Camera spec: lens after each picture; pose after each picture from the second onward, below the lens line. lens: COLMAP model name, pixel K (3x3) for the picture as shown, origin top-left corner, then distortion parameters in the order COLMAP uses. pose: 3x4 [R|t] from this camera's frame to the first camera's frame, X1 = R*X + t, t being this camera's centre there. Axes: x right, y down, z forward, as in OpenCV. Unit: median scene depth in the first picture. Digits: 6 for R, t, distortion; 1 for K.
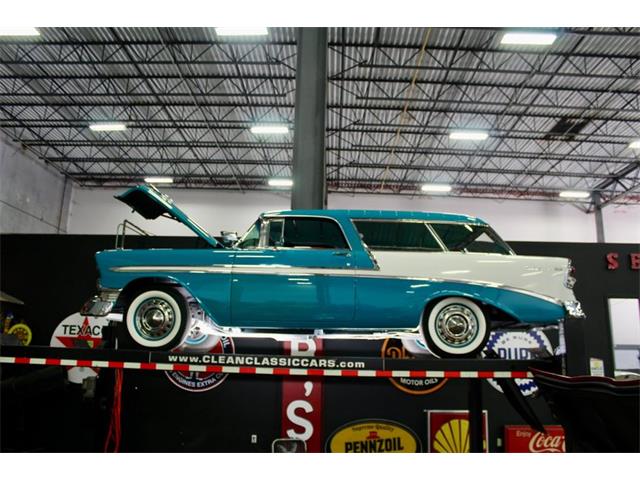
lens RADIAL K [[536.8, 0, 317.9], [0, 536.8, 240.3], [0, 0, 1]] dist [-0.172018, 0.161714]
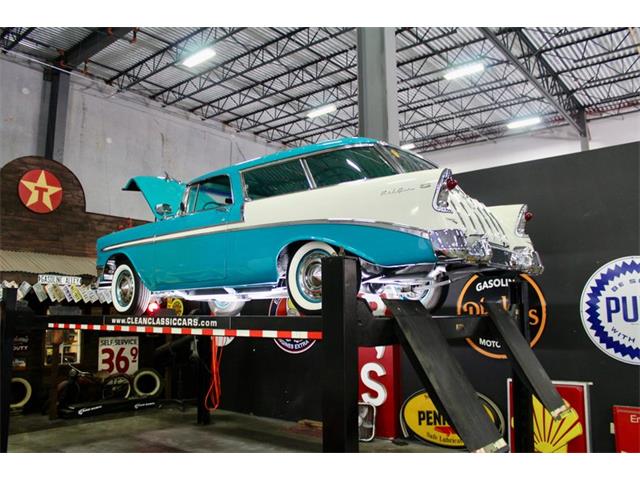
lens RADIAL K [[536.8, 0, 317.9], [0, 536.8, 240.3], [0, 0, 1]] dist [-0.172018, 0.161714]
pose [[0.783846, -0.113553, -0.610484, 0.490740], [0.153638, 0.988035, 0.013489, 0.060613], [0.601648, -0.104367, 0.791914, 0.220120]]
